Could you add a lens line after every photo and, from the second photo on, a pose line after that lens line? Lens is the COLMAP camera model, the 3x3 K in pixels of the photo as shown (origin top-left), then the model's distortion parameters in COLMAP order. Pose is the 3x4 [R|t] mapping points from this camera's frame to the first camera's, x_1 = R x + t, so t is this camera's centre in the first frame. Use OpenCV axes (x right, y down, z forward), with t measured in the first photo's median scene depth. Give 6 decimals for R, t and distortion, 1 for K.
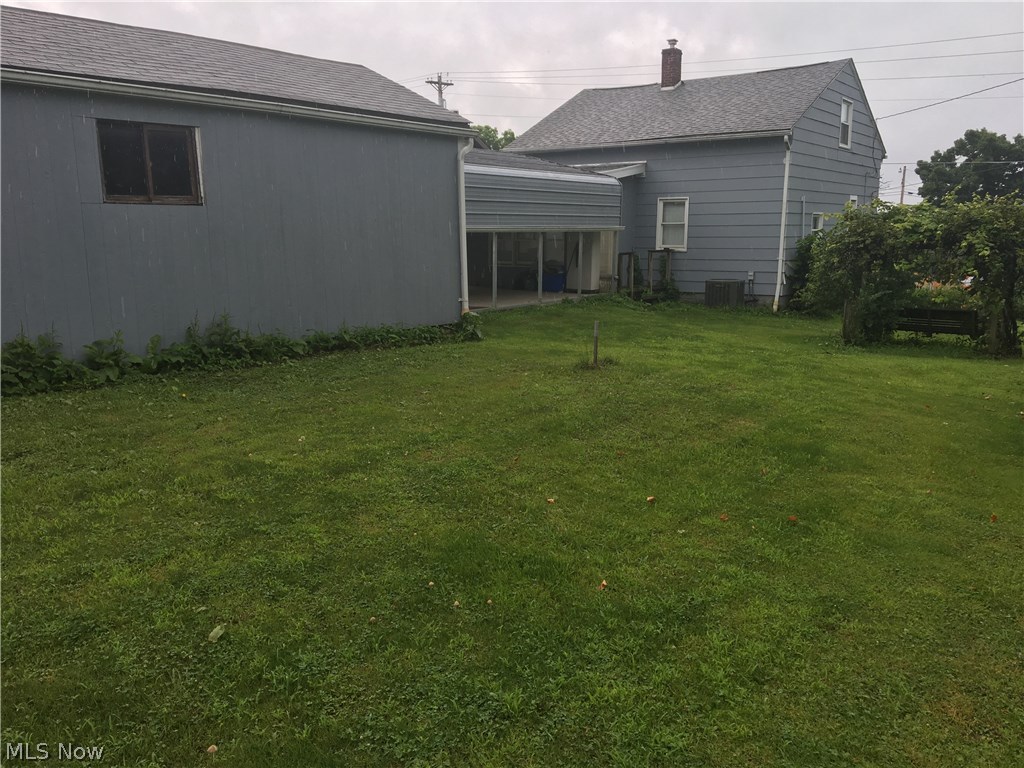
lens RADIAL K [[861.9, 0, 510.6], [0, 861.9, 382.8], [0, 0, 1]] dist [0.057973, -0.102654]
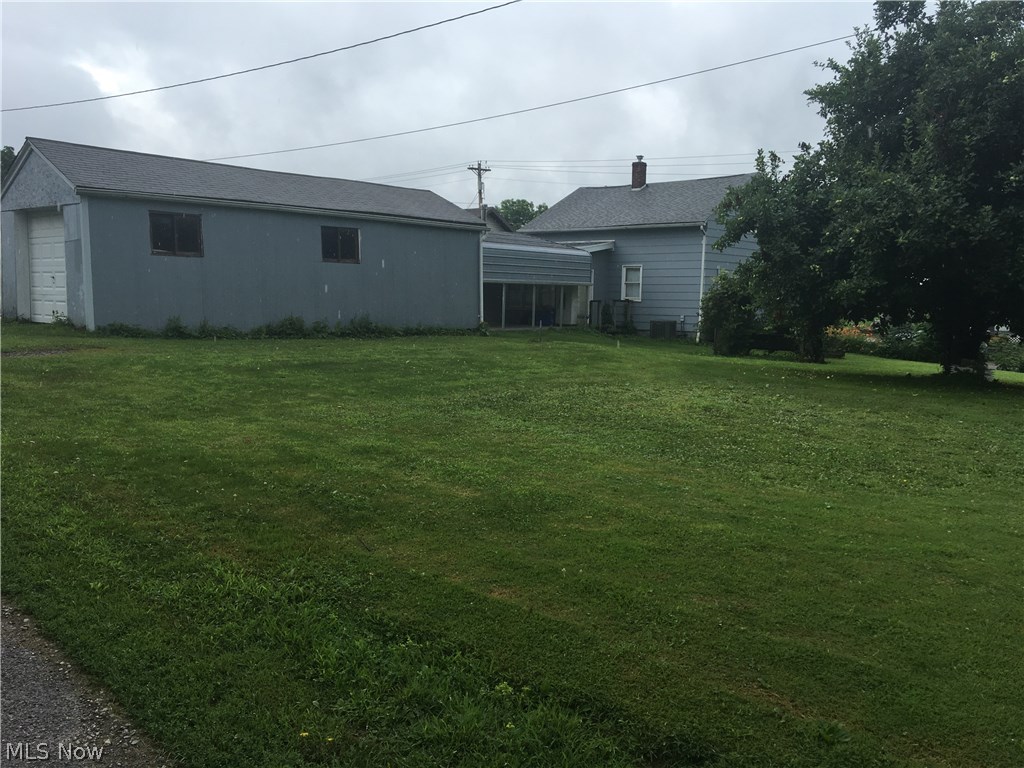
lens RADIAL K [[861.9, 0, 512.7], [0, 861.9, 385.7], [0, 0, 1]] dist [0.057973, -0.102654]
pose [[0.998979, 0.020549, -0.040223, 0.050858], [-0.023384, 0.997177, -0.071347, 0.101705], [0.038644, 0.072214, 0.996640, -0.464593]]
